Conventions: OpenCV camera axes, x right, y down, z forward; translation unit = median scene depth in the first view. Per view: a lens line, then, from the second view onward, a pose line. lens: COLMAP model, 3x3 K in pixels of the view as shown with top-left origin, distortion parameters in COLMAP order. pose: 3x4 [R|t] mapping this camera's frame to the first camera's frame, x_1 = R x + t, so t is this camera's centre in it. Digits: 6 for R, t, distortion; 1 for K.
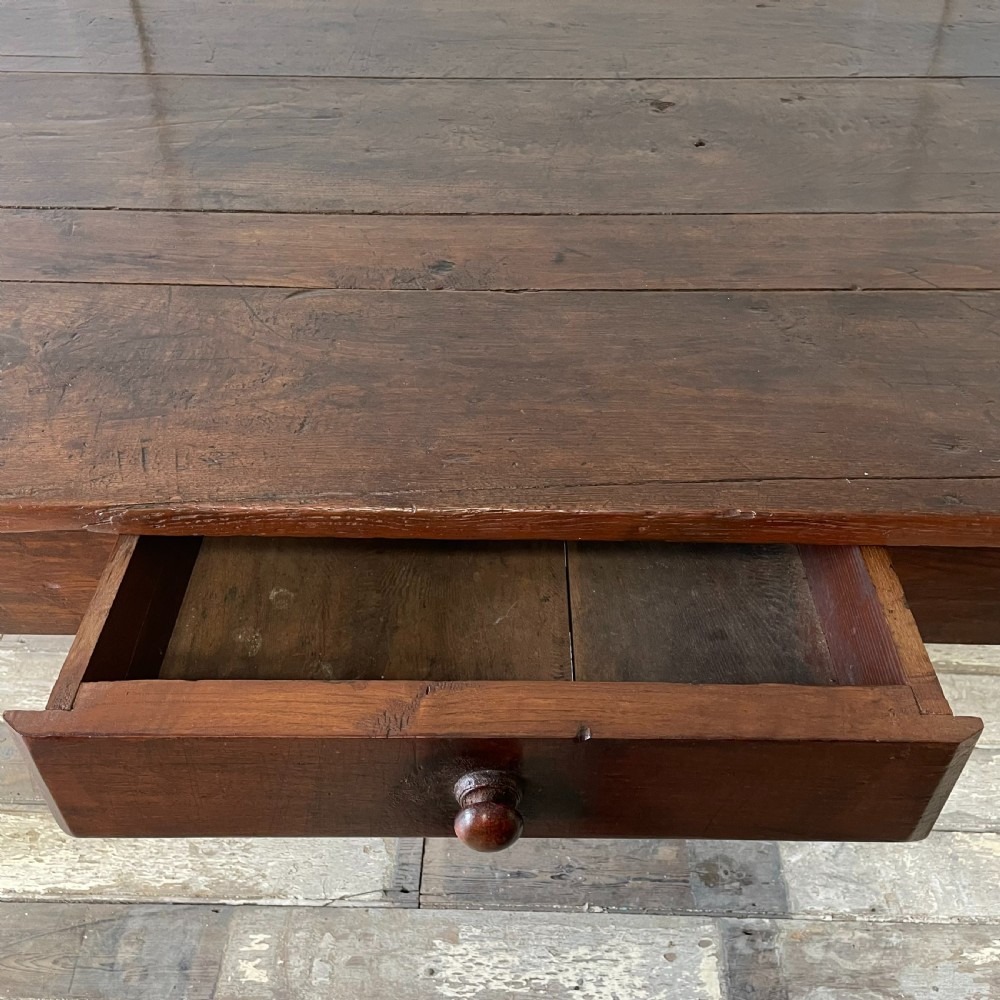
lens RADIAL K [[999.2, 0, 501.4], [0, 999.2, 486.9], [0, 0, 1]] dist [0.109930, -0.168660]
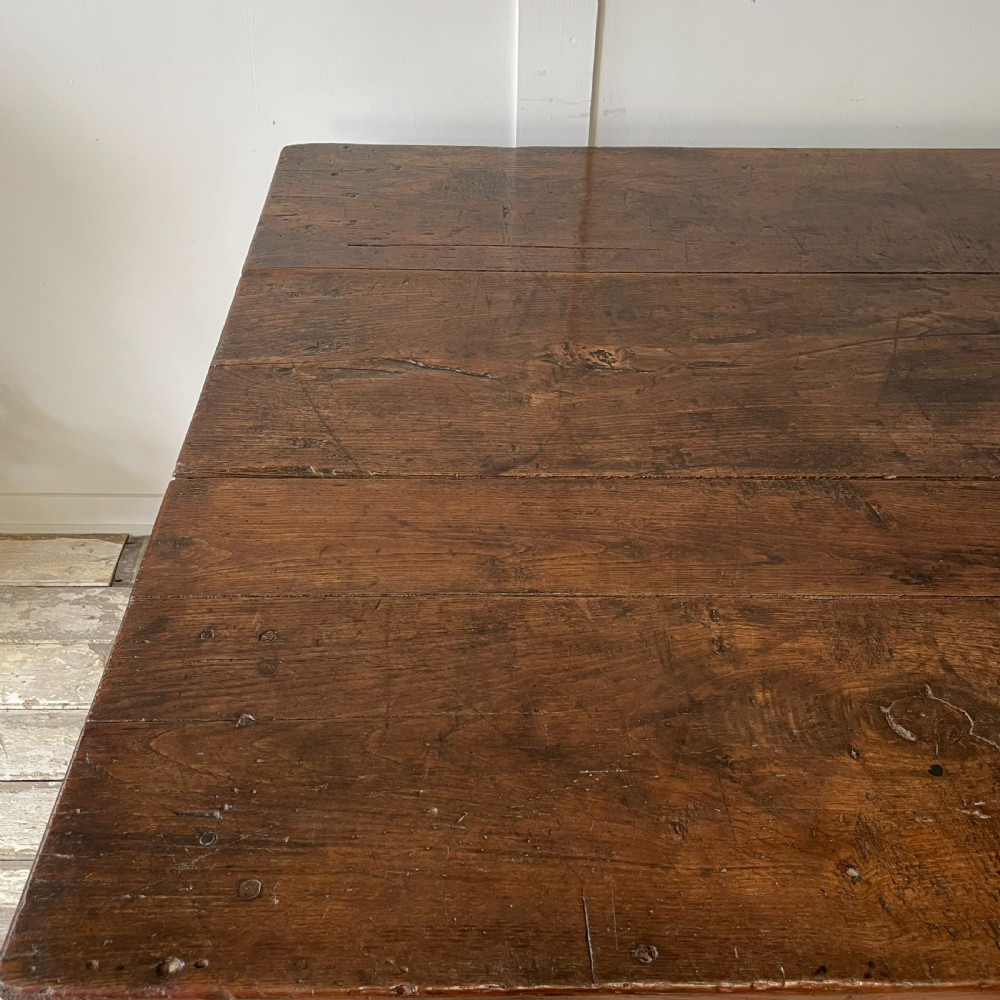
lens RADIAL K [[1027.4, 0, 502.4], [0, 1027.4, 487.1], [0, 0, 1]] dist [0.108749, -0.148675]
pose [[0.999245, -0.007335, 0.038156, -0.773220], [0.008019, 0.999809, -0.017797, -0.261908], [-0.038018, 0.018090, 0.999113, 0.132684]]
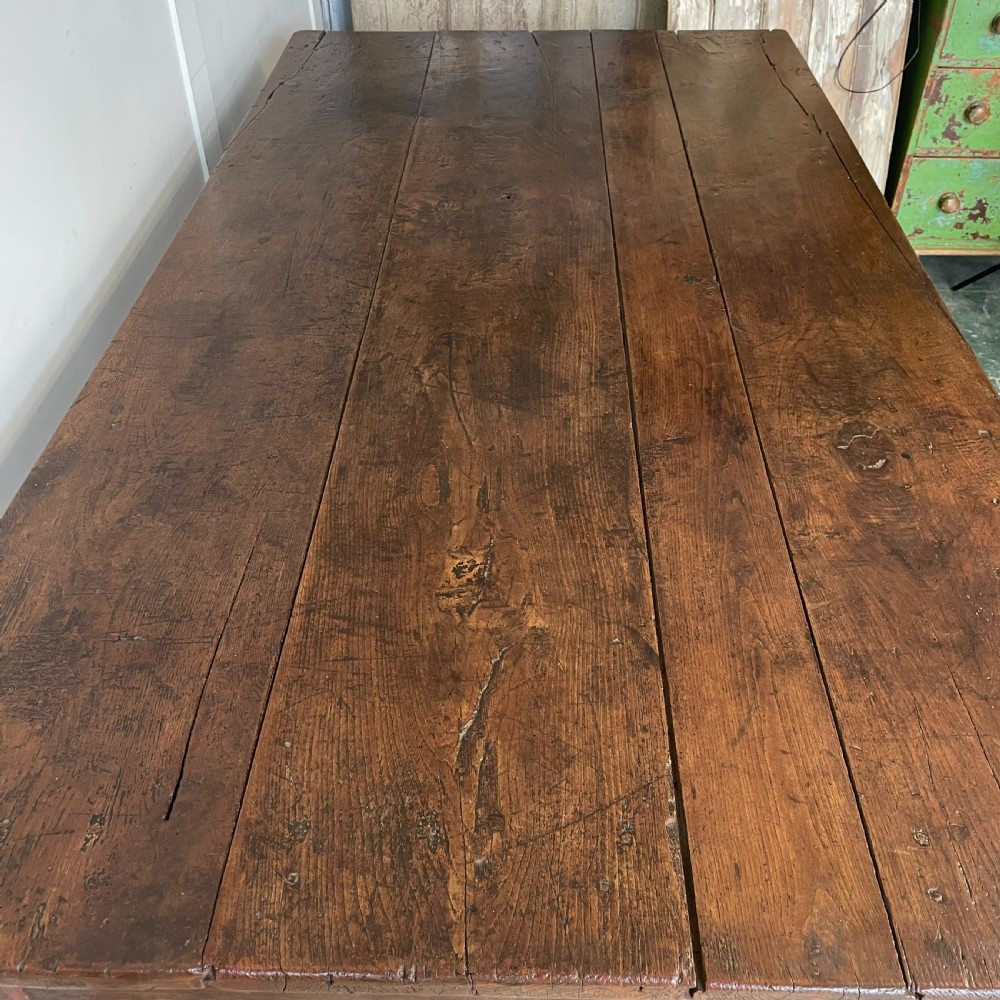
lens RADIAL K [[999.2, 0, 501.4], [0, 999.2, 486.9], [0, 0, 1]] dist [0.109930, -0.168660]
pose [[0.004287, -0.649056, 0.760728, -1.340236], [0.692135, 0.550996, 0.466211, -0.901206], [-0.721755, 0.524528, 0.451597, 0.653823]]
